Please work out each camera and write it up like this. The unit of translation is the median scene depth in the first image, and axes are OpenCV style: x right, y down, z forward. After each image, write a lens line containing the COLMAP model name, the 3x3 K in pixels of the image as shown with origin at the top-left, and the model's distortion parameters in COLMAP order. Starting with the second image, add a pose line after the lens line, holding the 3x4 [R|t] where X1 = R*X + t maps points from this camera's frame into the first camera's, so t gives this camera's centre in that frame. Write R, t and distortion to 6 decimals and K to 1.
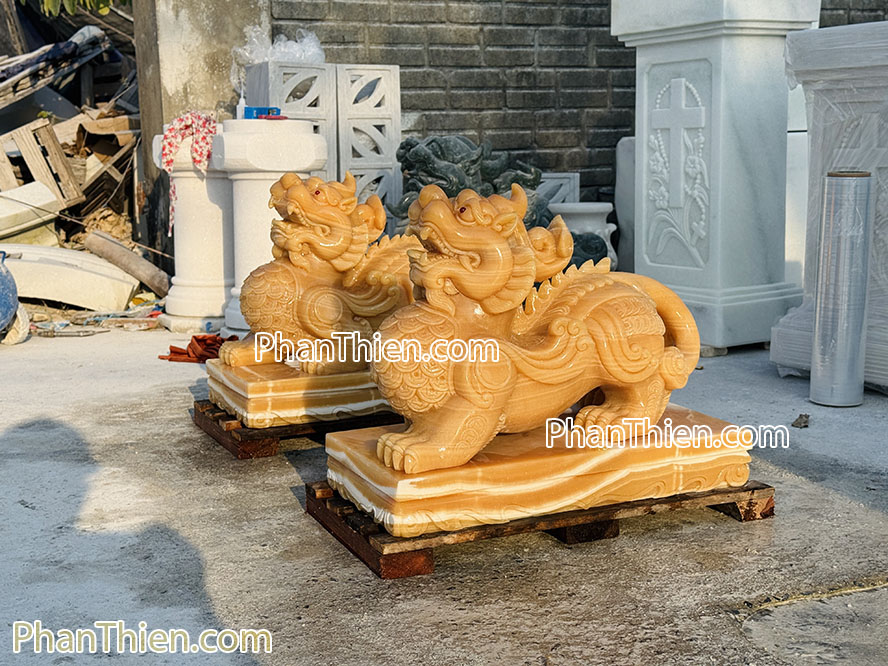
lens RADIAL K [[1244.9, 0, 444.0], [0, 1244.9, 333.0], [0, 0, 1]] dist [0.126590, -0.050536]
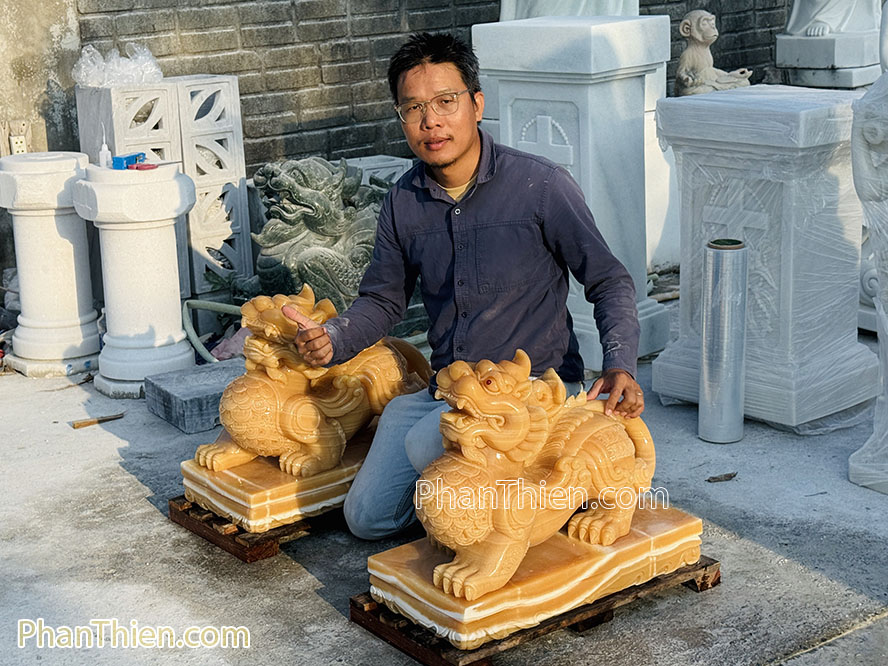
lens RADIAL K [[1552.9, 0, 419.1], [0, 1552.9, 331.9], [0, 0, 1]] dist [0.140838, -0.022902]
pose [[0.976822, -0.079558, 0.198718, -0.190811], [0.059810, 0.992831, 0.103484, -0.167418], [-0.205526, -0.089200, 0.974578, -0.264434]]
